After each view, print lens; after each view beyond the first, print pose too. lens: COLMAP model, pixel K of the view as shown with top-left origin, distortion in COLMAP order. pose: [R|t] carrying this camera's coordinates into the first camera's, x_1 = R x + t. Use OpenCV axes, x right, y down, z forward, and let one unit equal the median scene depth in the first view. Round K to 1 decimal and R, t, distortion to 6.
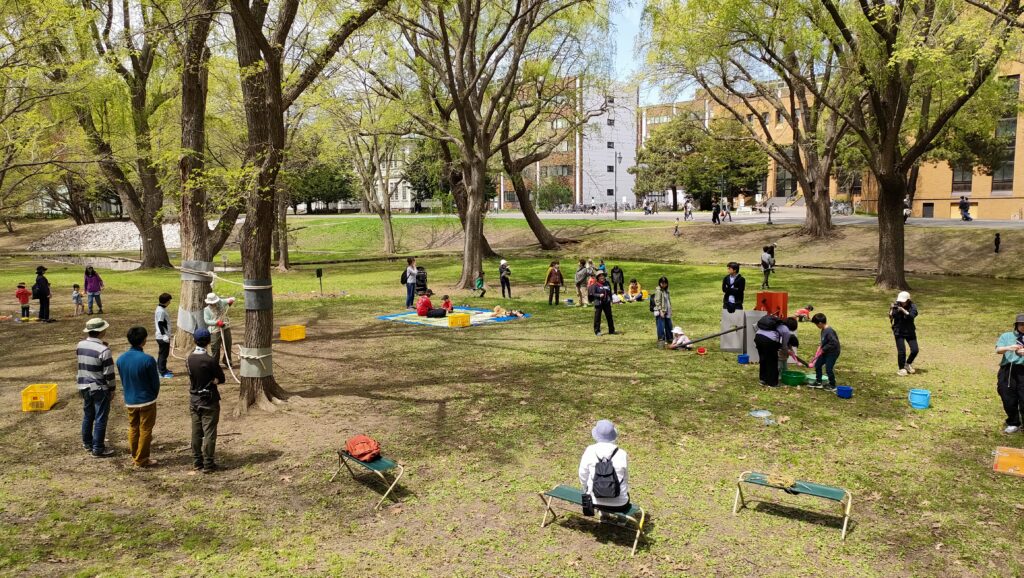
lens RADIAL K [[782.4, 0, 512.4], [0, 782.4, 284.0], [0, 0, 1]] dist [0.049869, -0.007259]
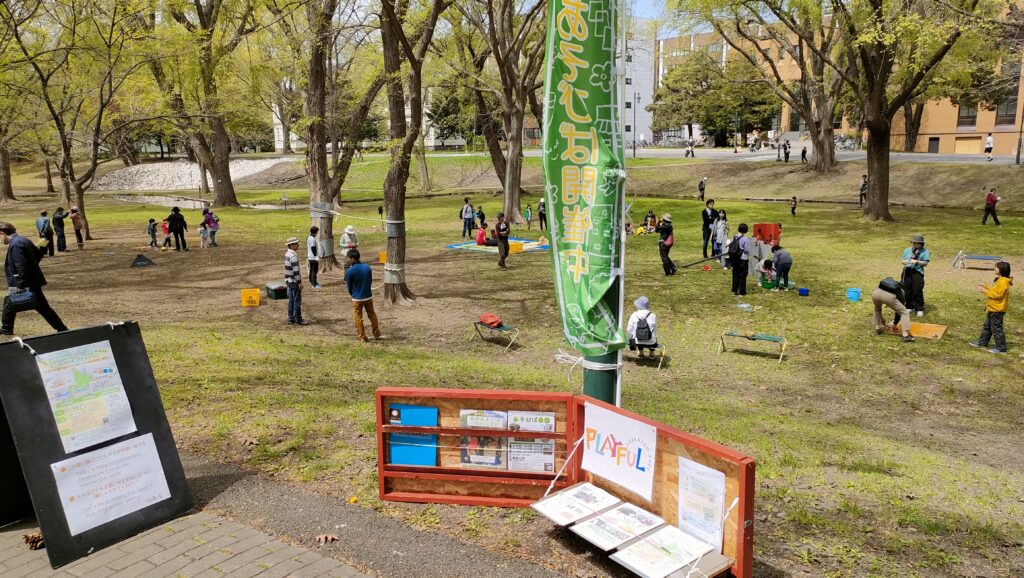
lens RADIAL K [[782.4, 0, 509.9], [0, 782.4, 293.2], [0, 0, 1]] dist [0.049869, -0.007259]
pose [[0.999775, -0.004691, -0.020665, -0.031430], [0.006615, 0.995549, 0.094008, 0.000497], [0.020132, -0.094124, 0.995357, -0.162659]]
